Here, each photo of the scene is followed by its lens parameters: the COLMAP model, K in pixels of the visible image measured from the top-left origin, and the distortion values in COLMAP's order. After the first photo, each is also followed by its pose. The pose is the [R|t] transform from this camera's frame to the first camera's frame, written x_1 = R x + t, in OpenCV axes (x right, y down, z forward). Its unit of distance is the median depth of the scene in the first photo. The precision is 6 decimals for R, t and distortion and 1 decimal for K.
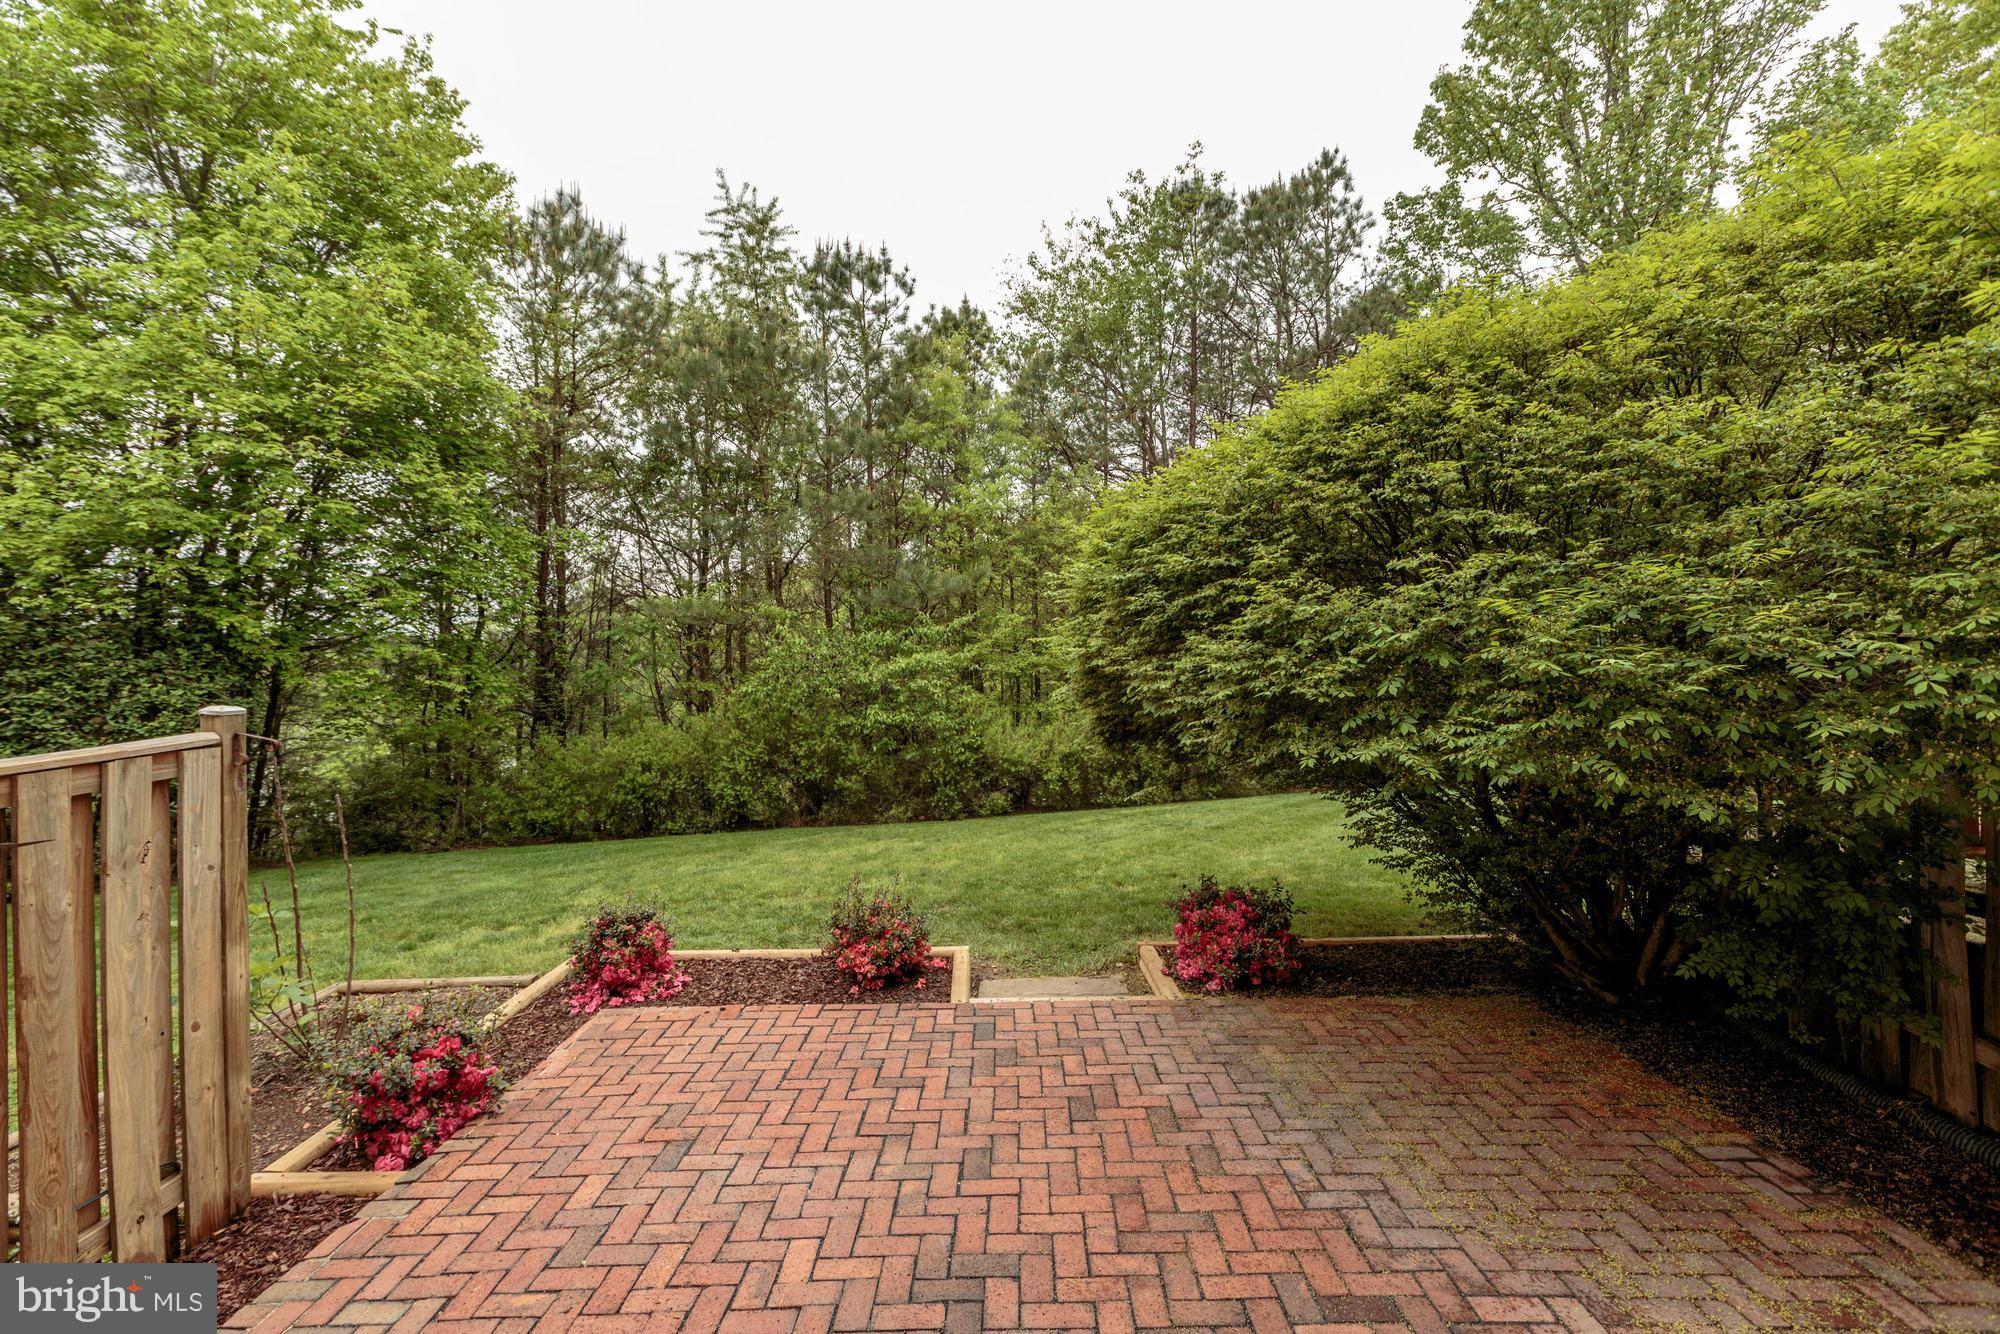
lens RADIAL K [[885.7, 0, 993.2], [0, 885.7, 671.9], [0, 0, 1]] dist [-0.000868, 0.000115]
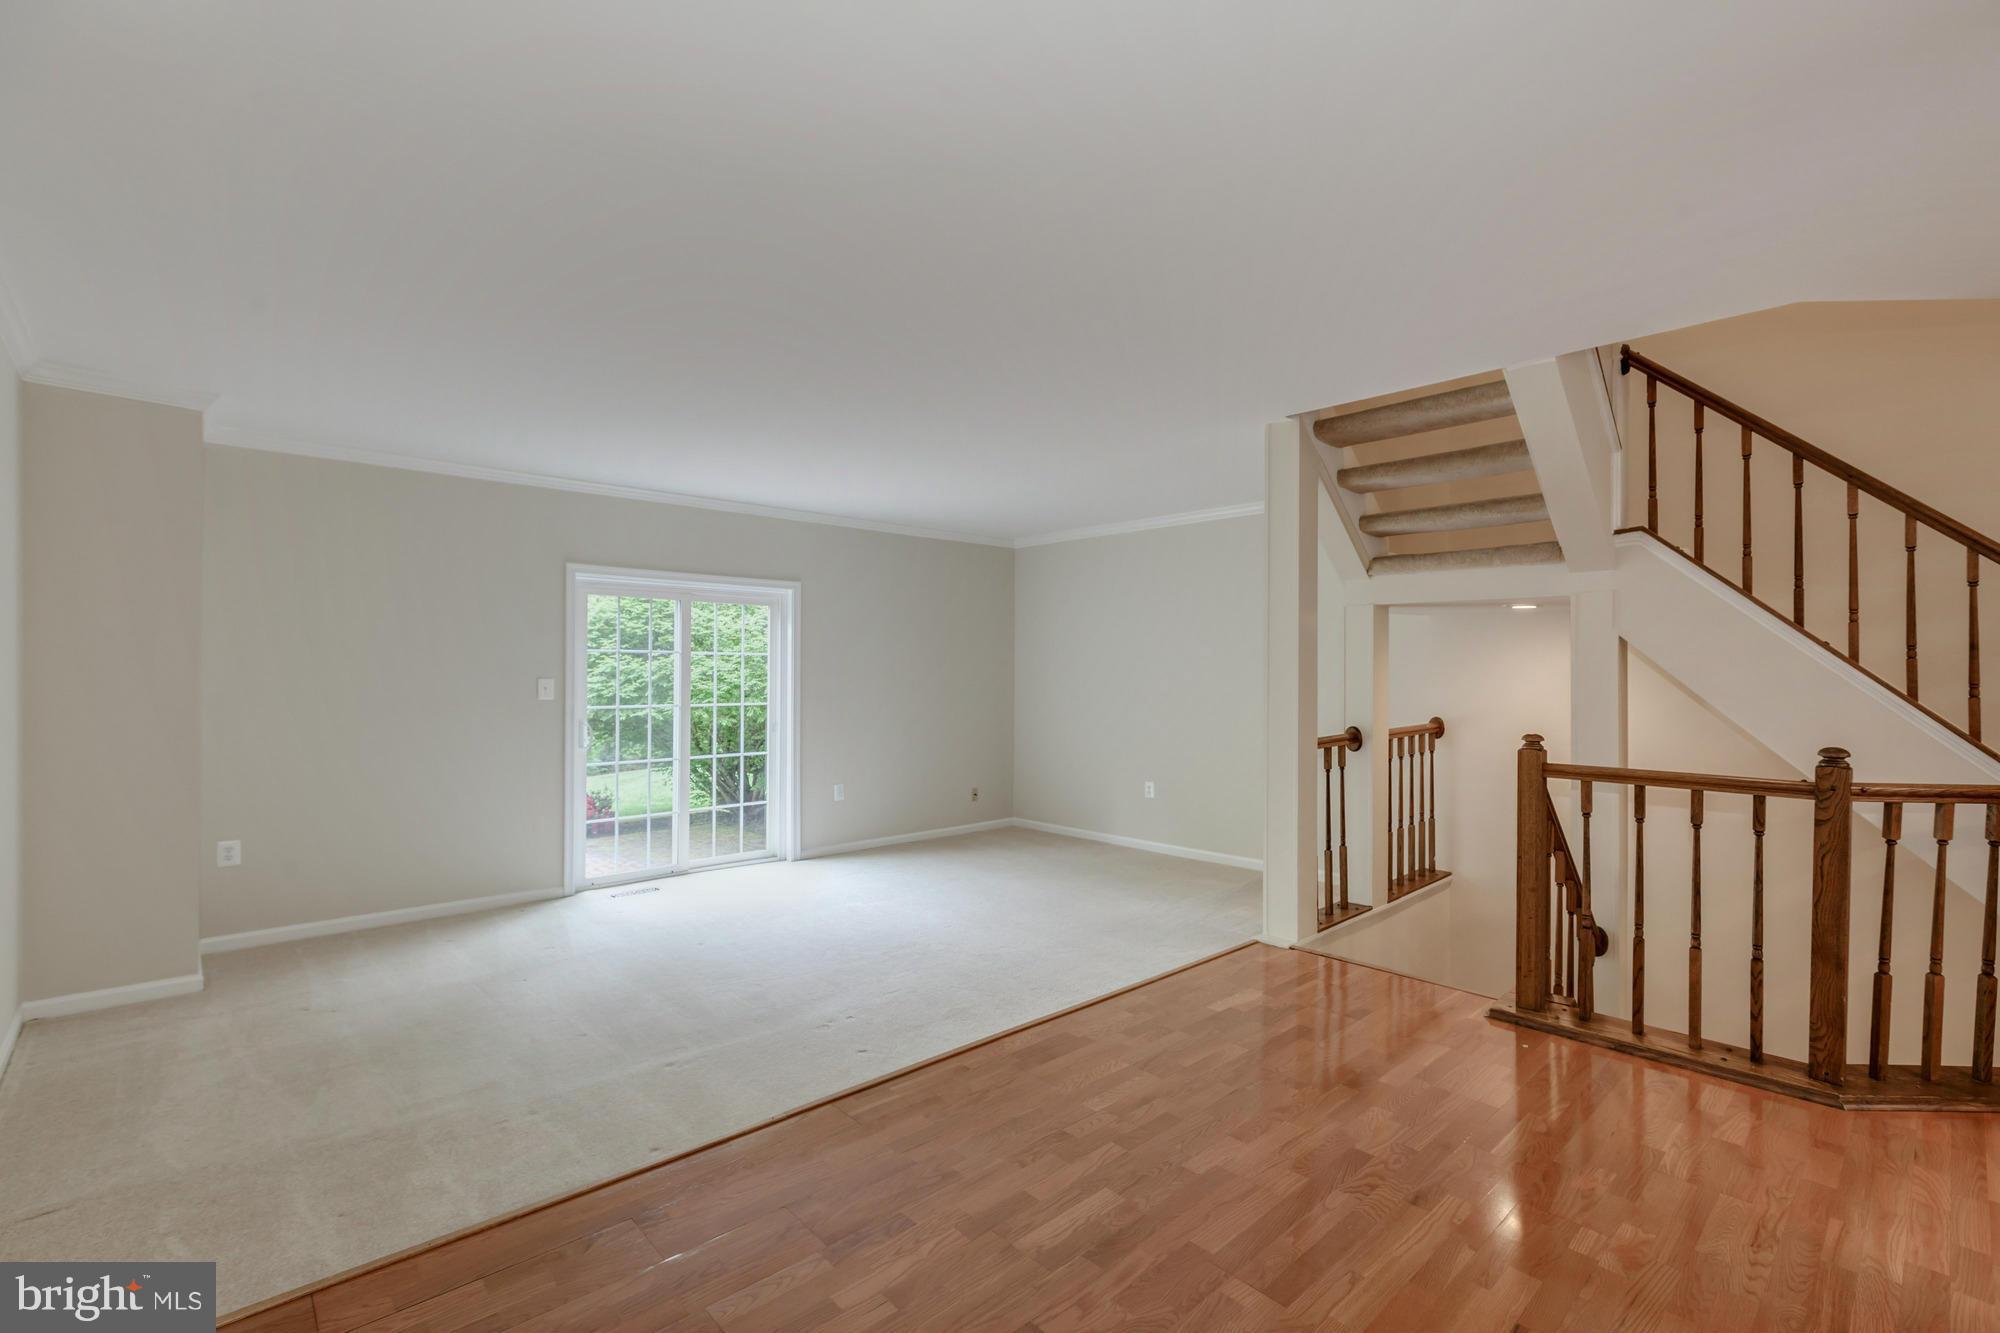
lens RADIAL K [[885.7, 0, 993.2], [0, 885.7, 671.4], [0, 0, 1]] dist [-0.000868, 0.000115]
pose [[0.737018, 0.009273, 0.675810, -0.661216], [-0.002079, 0.999932, -0.011454, -0.021390], [-0.675870, 0.007037, 0.736987, -1.822493]]
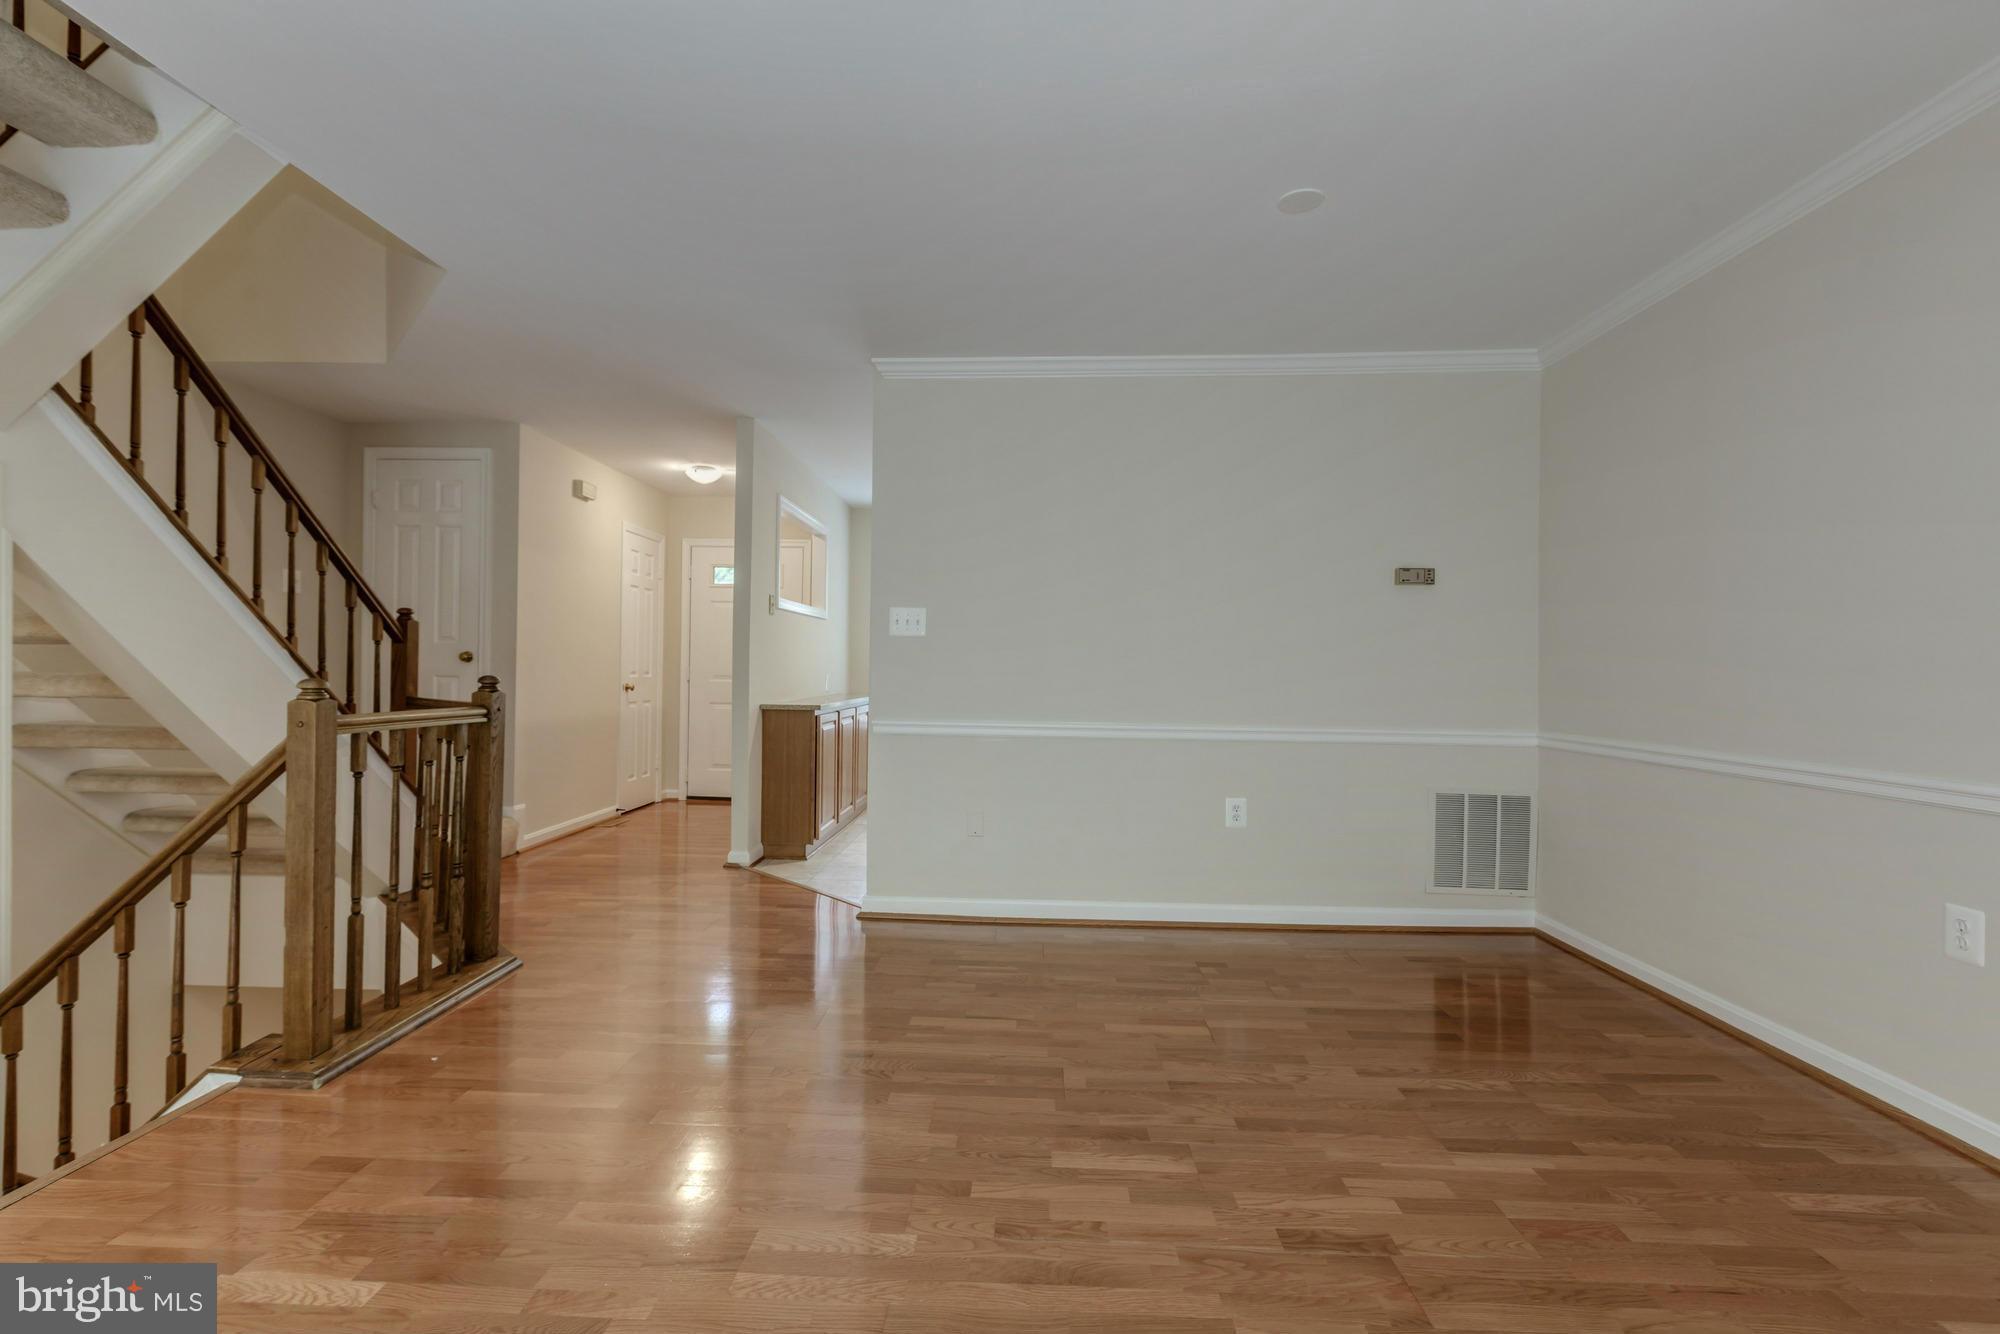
lens RADIAL K [[899.5, 0, 994.9], [0, 899.5, 670.2], [0, 0, 1]] dist [0.001195, 0.000055]
pose [[-0.999180, -0.005779, 0.040065, -0.128668], [-0.005222, 0.999888, 0.014002, 0.015568], [-0.040142, 0.013781, -0.999099, -0.781994]]
